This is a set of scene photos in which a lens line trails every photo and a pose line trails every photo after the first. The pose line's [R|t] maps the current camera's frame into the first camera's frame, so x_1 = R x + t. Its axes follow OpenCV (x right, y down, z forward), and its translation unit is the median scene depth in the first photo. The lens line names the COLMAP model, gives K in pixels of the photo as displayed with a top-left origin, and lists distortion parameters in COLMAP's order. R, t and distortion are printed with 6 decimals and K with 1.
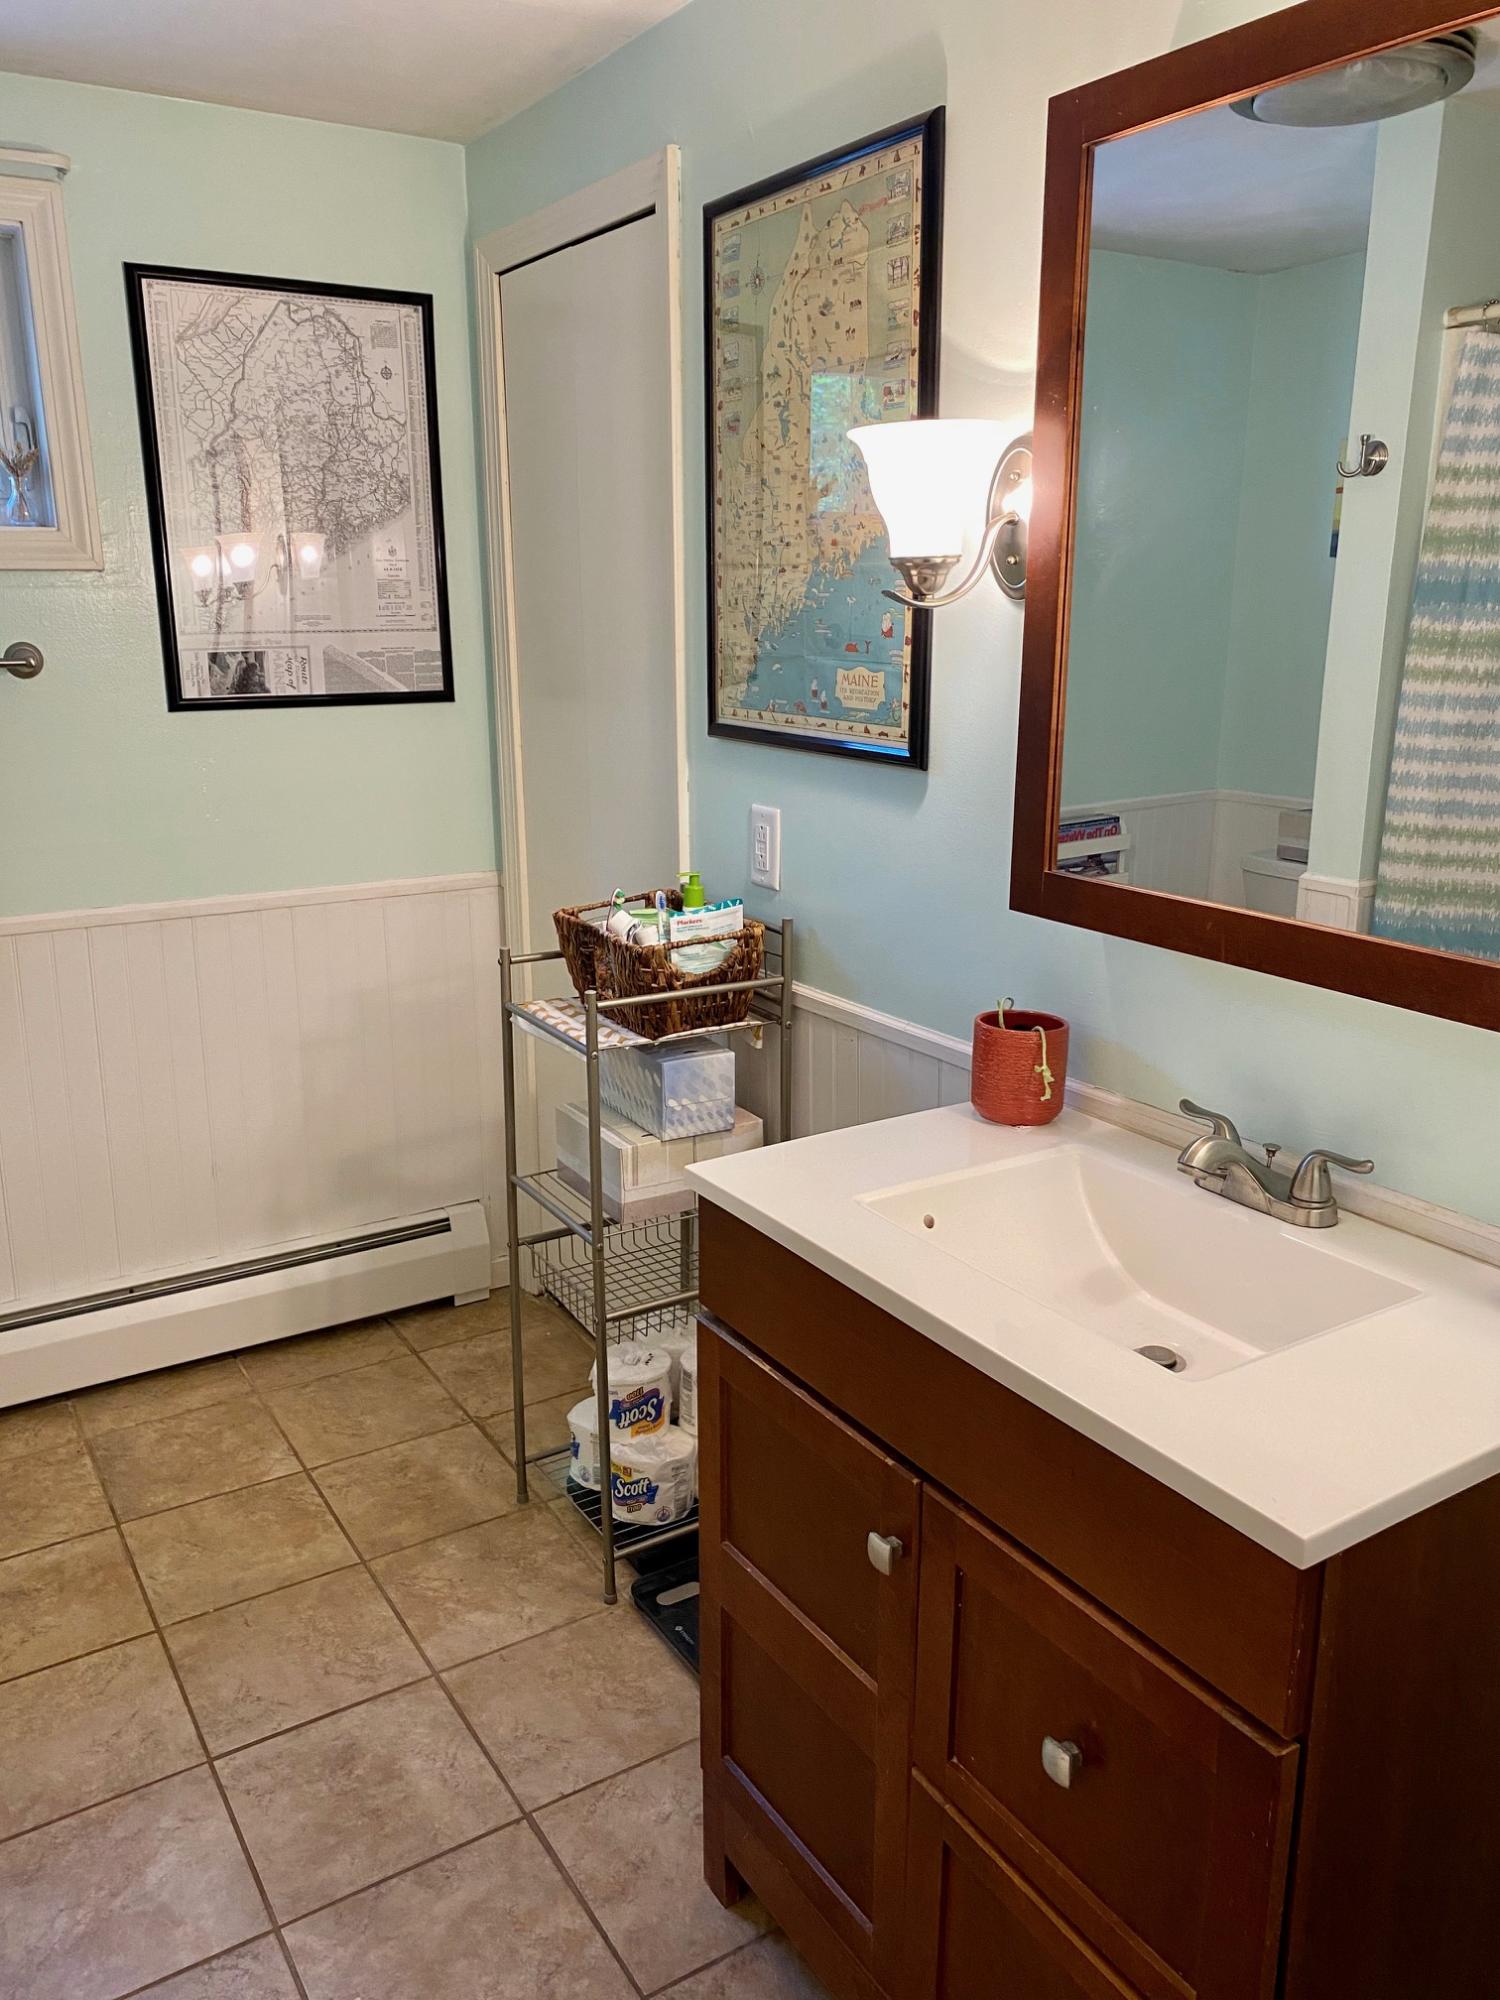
lens RADIAL K [[1531.9, 0, 748.7], [0, 1531.9, 991.9], [0, 0, 1]] dist [0.062338, -0.132510]
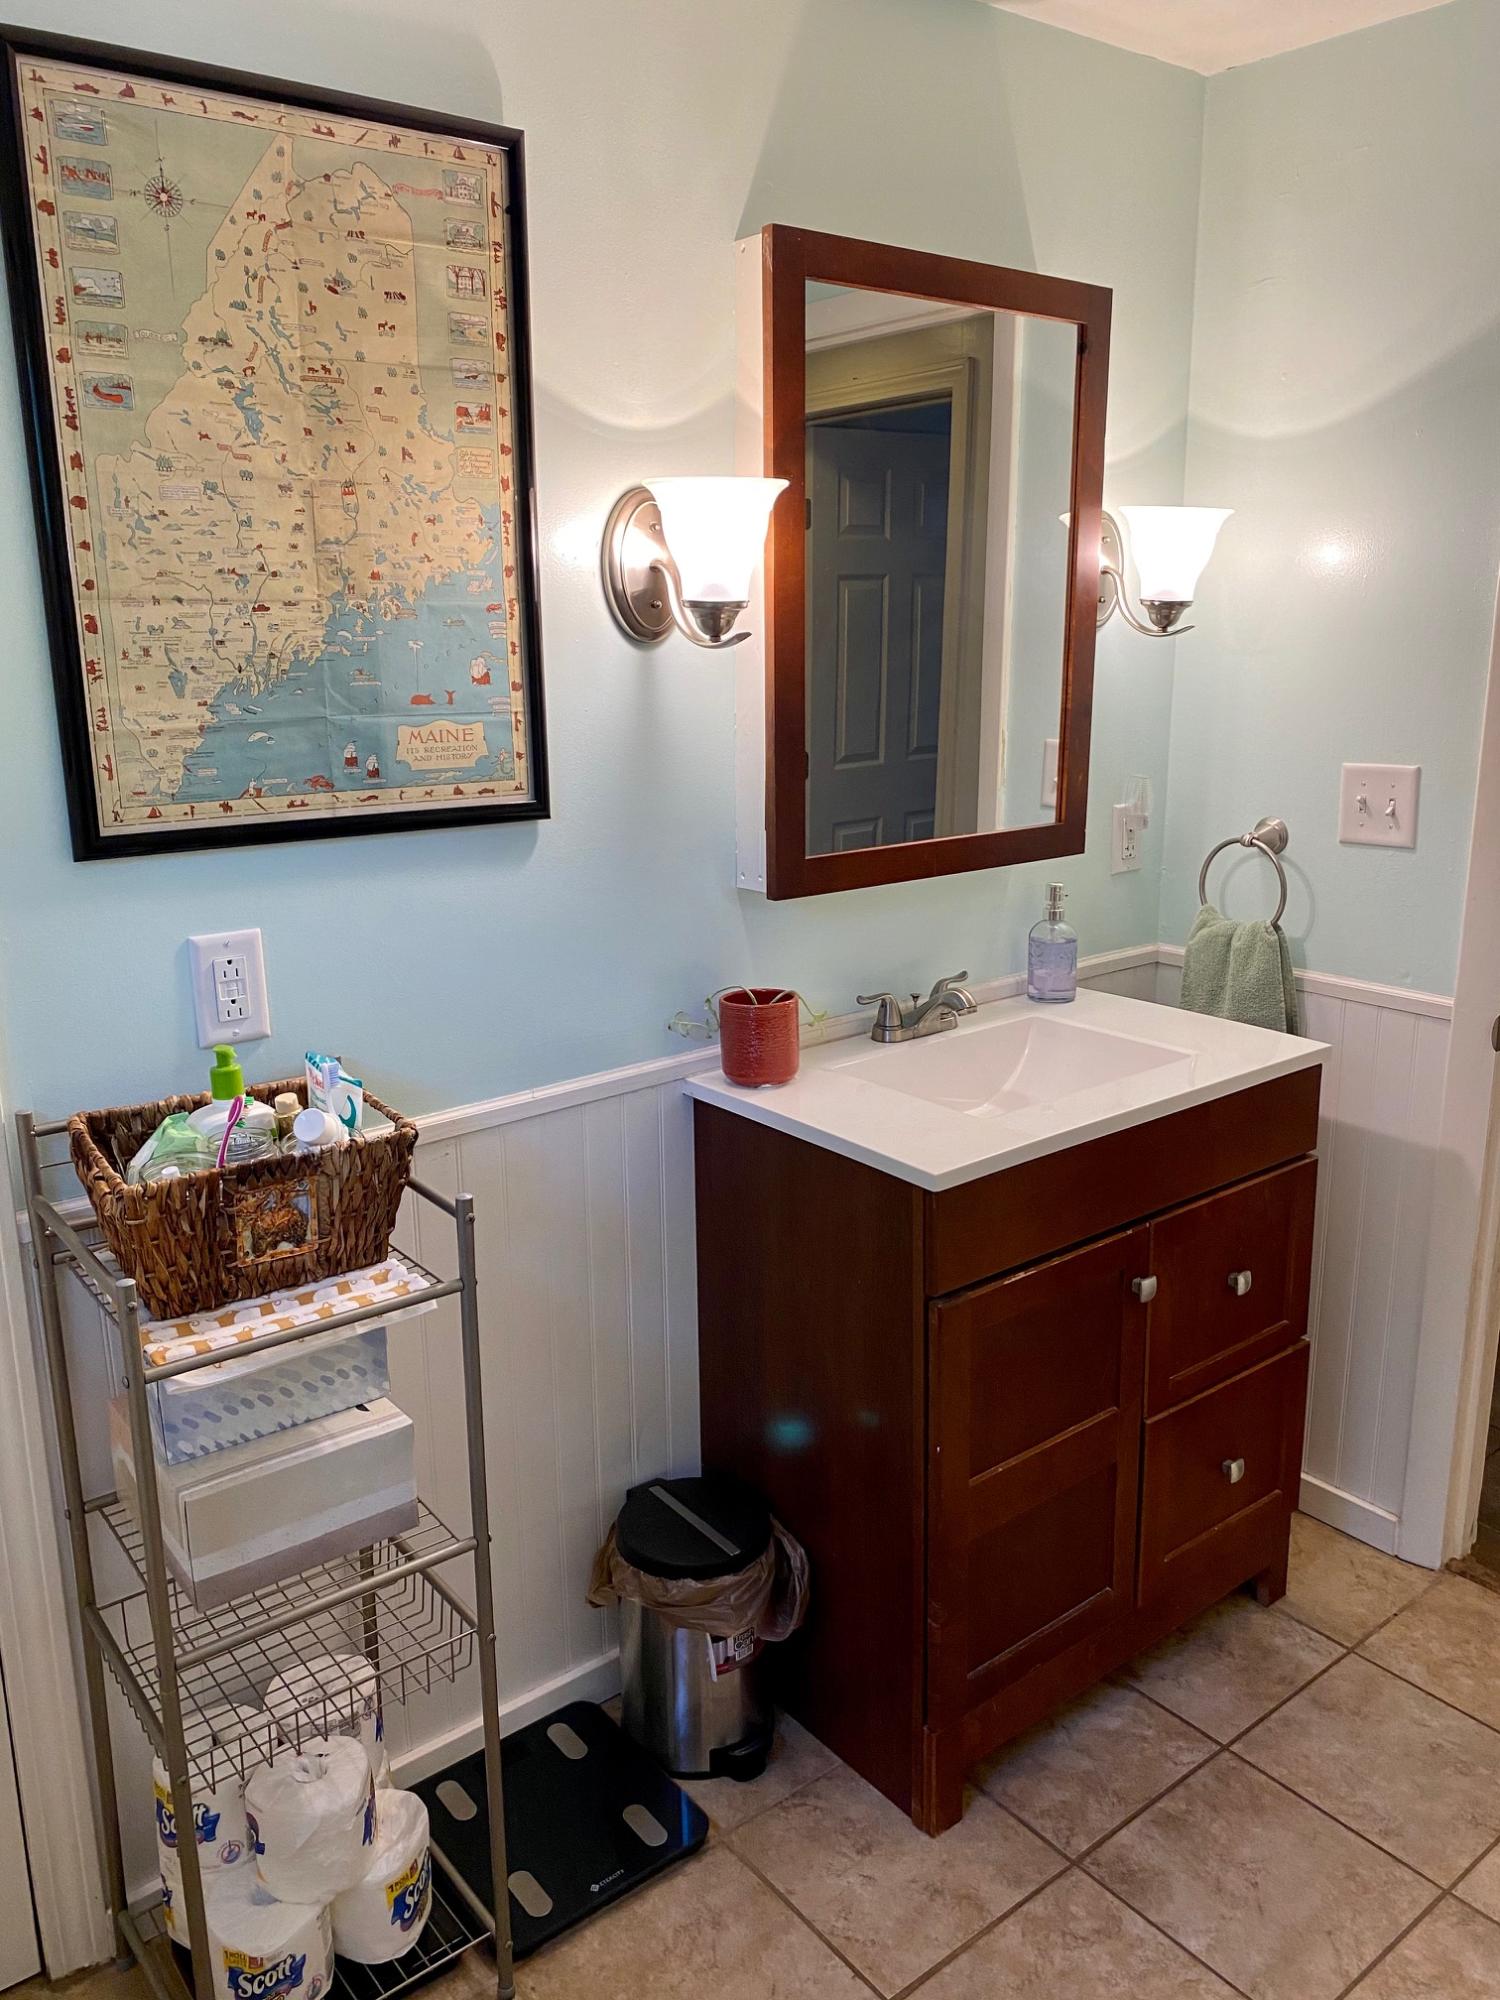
lens RADIAL K [[1529.0, 0, 750.0], [0, 1529.0, 1000.0], [0, 0, 1]] dist [0.019495, 0.003784]
pose [[-0.094630, -0.239635, 0.966240, -0.794798], [0.259448, 0.931117, 0.256334, -0.234348], [-0.961110, 0.274946, -0.025938, 0.873591]]
